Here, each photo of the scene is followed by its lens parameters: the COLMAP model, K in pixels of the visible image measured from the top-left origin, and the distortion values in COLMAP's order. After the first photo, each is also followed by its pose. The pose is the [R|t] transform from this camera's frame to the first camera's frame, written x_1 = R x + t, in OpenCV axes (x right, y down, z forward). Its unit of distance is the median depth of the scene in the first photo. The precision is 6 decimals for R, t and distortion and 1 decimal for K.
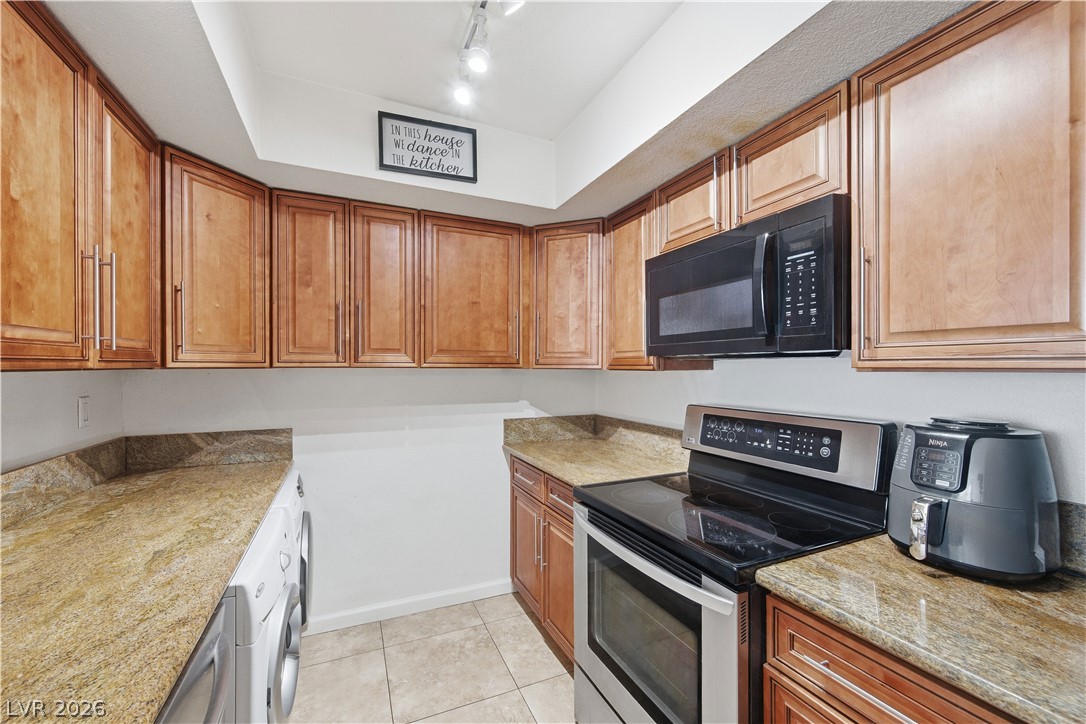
lens RADIAL K [[437.2, 0, 538.3], [0, 437.2, 368.4], [0, 0, 1]] dist [-0.000975, -0.001117]
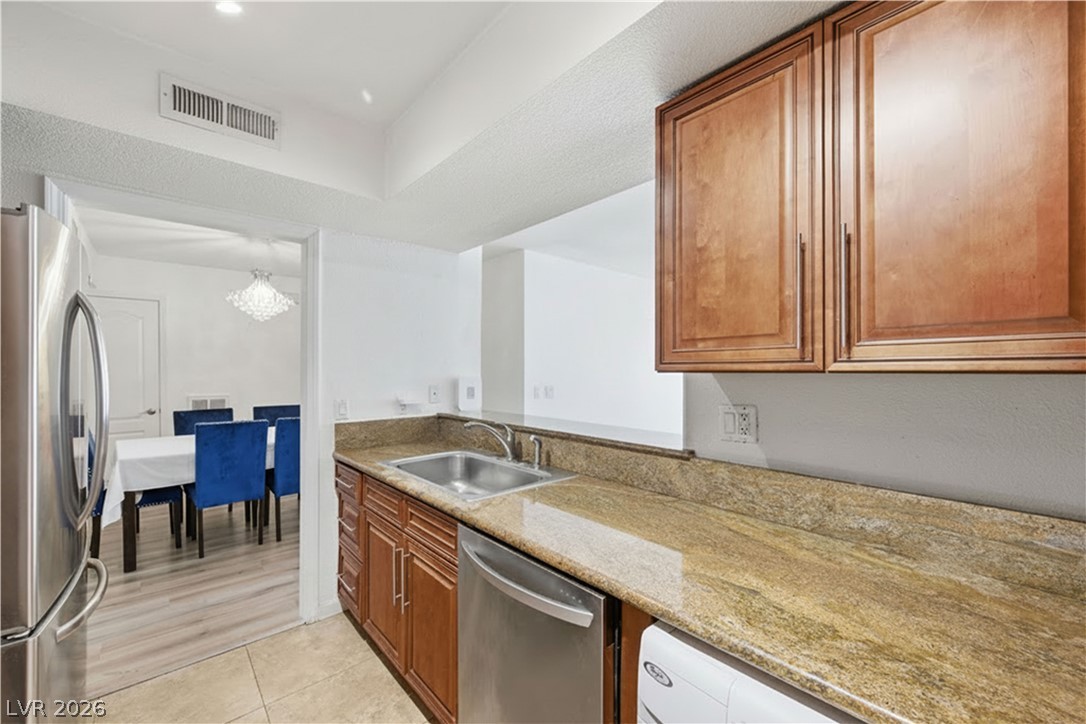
lens RADIAL K [[437.2, 0, 536.3], [0, 437.2, 368.1], [0, 0, 1]] dist [-0.000975, -0.001117]
pose [[-0.960917, 0.007357, -0.276738, -0.127800], [0.007307, 0.999973, 0.001211, -0.006602], [0.276739, -0.000859, -0.960945, 0.903235]]
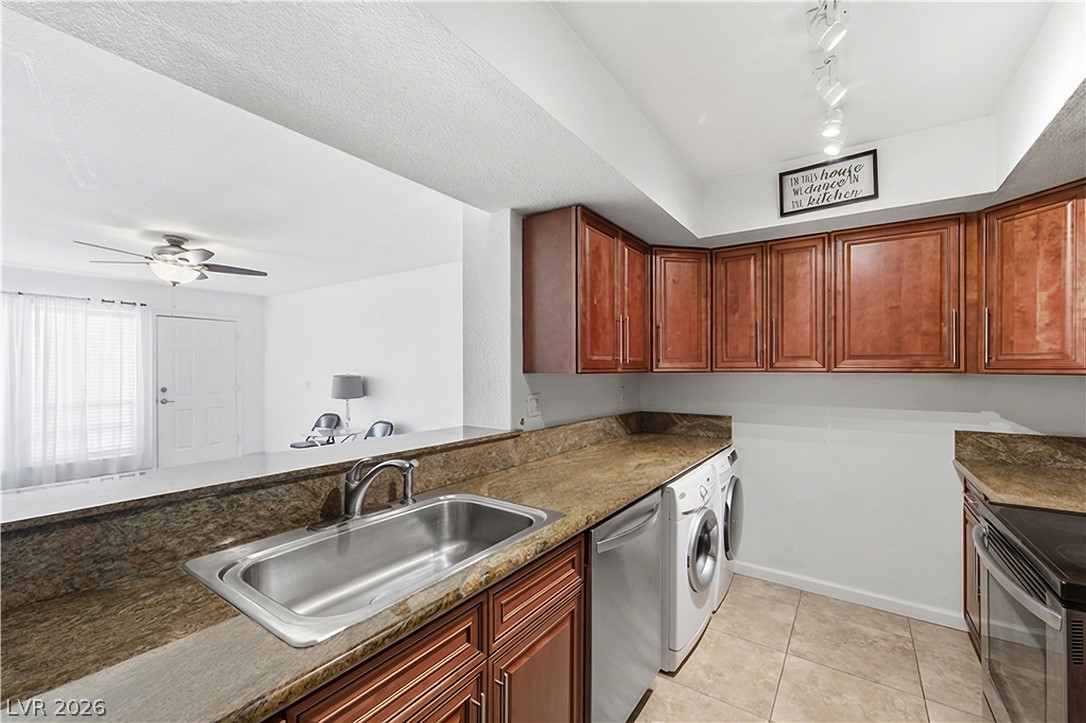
lens RADIAL K [[456.9, 0, 537.4], [0, 456.9, 367.2], [0, 0, 1]] dist [0.001924, 0.000067]
pose [[0.515966, -0.004997, -0.856594, 0.375657], [-0.002550, 0.999970, -0.007369, -0.003965], [0.856605, 0.005987, 0.515938, -0.273684]]
